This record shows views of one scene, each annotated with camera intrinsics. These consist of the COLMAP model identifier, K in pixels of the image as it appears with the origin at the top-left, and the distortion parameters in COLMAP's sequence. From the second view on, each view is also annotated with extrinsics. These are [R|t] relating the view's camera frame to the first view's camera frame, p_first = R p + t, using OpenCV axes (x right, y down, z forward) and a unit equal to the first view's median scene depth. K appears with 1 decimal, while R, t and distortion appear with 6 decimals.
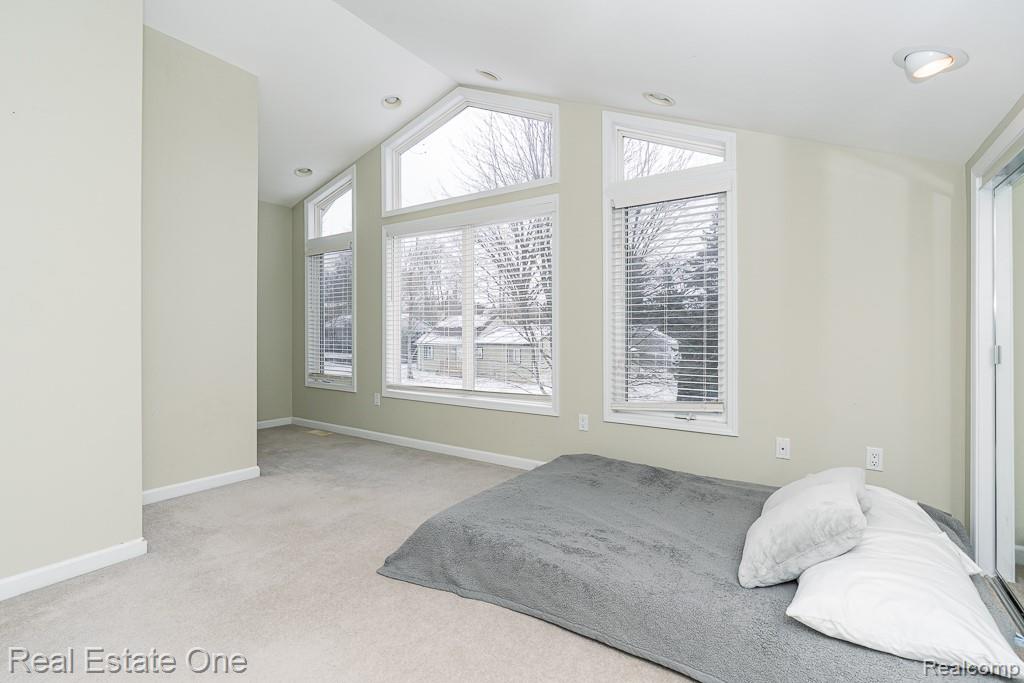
lens RADIAL K [[473.4, 0, 508.0], [0, 473.4, 338.1], [0, 0, 1]] dist [-0.004652, 0.000892]
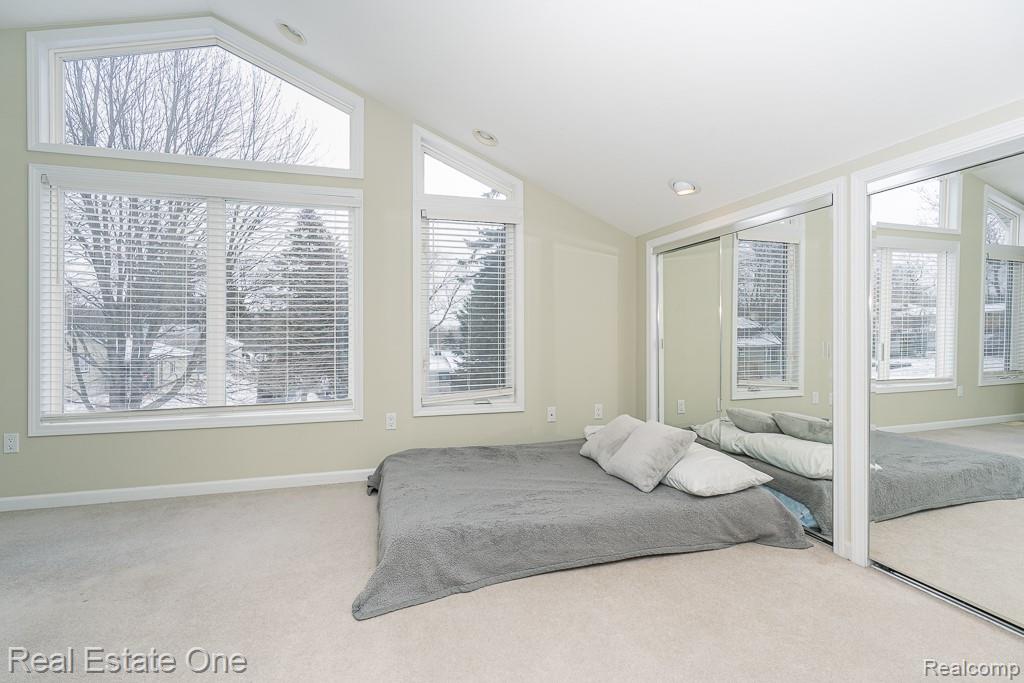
lens RADIAL K [[473.4, 0, 509.3], [0, 473.4, 337.0], [0, 0, 1]] dist [-0.004652, 0.000892]
pose [[0.635080, -0.008860, 0.772395, -0.537213], [0.011821, 0.999929, 0.001750, -0.001744], [-0.772356, 0.008019, 0.635140, 0.182826]]
